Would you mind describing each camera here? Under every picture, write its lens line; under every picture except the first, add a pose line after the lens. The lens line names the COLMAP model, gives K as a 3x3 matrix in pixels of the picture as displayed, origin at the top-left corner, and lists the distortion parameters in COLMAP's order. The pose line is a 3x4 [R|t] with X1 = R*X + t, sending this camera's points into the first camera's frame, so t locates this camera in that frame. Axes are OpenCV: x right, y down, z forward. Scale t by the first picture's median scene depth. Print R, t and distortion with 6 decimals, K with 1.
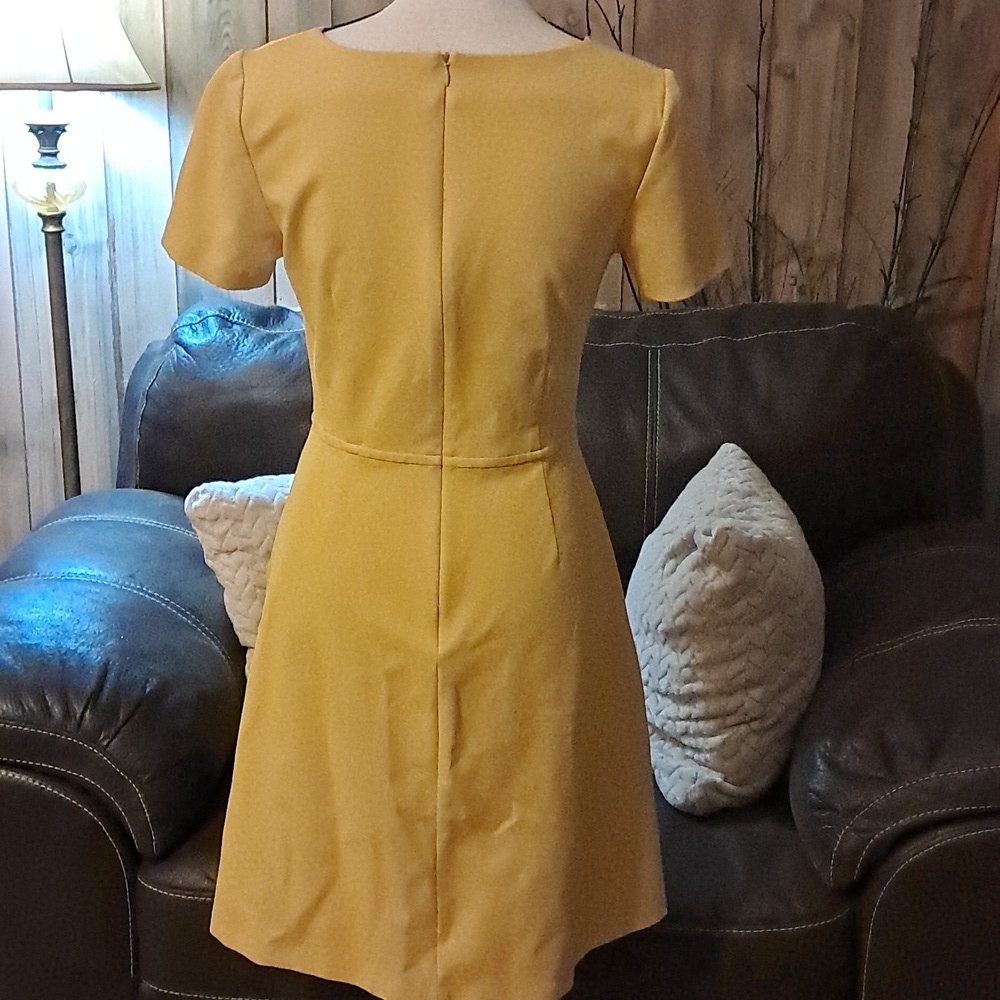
lens RADIAL K [[1517.9, 0, 498.9], [0, 1517.9, 480.4], [0, 0, 1]] dist [0.250186, -0.701679]
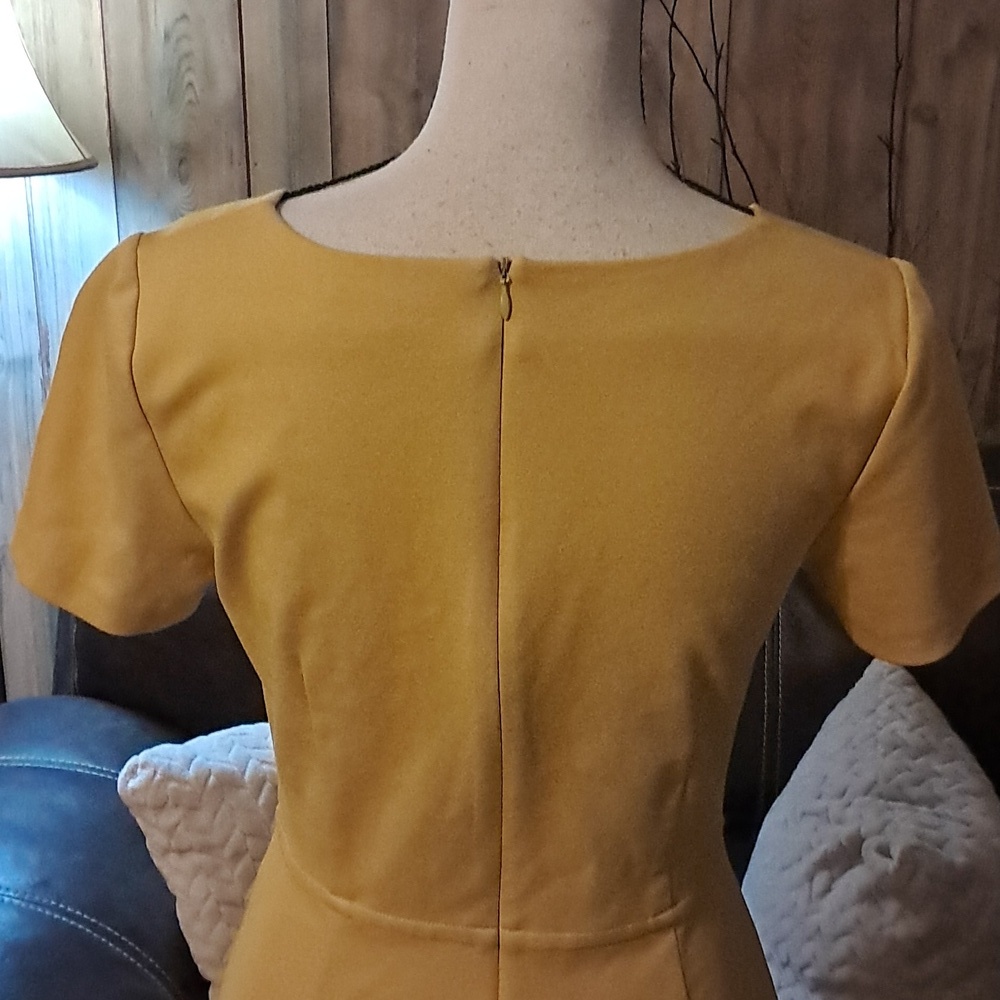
lens RADIAL K [[1517.9, 0, 498.9], [0, 1517.9, 480.4], [0, 0, 1]] dist [0.250186, -0.701679]
pose [[0.999812, -0.010624, -0.016203, -0.018411], [0.011005, 0.999661, 0.023596, -0.138061], [0.015947, -0.023770, 0.999590, 0.303267]]
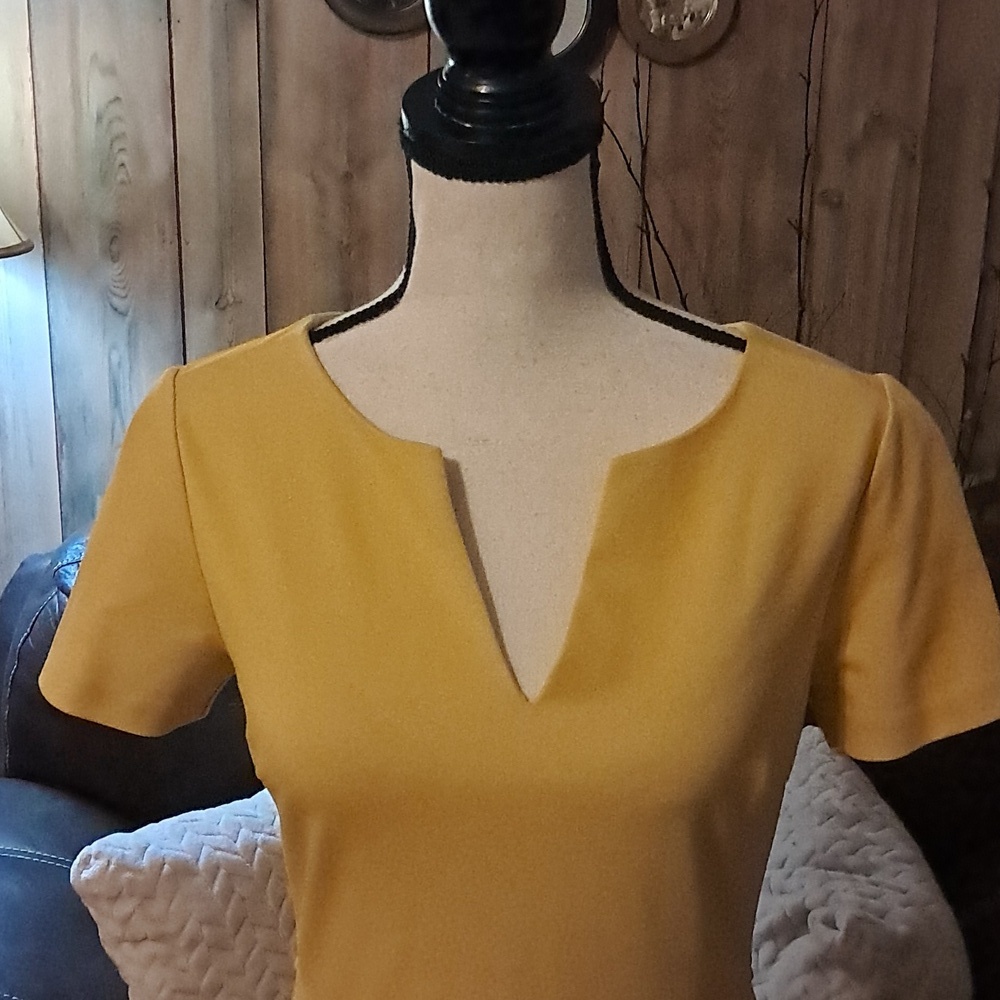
lens RADIAL K [[1517.9, 0, 498.9], [0, 1517.9, 480.4], [0, 0, 1]] dist [0.250186, -0.701679]
pose [[0.997658, -0.017538, 0.066113, -0.054385], [0.017566, 0.999846, 0.000164, -0.161294], [-0.066105, 0.000998, 0.997812, 0.284504]]
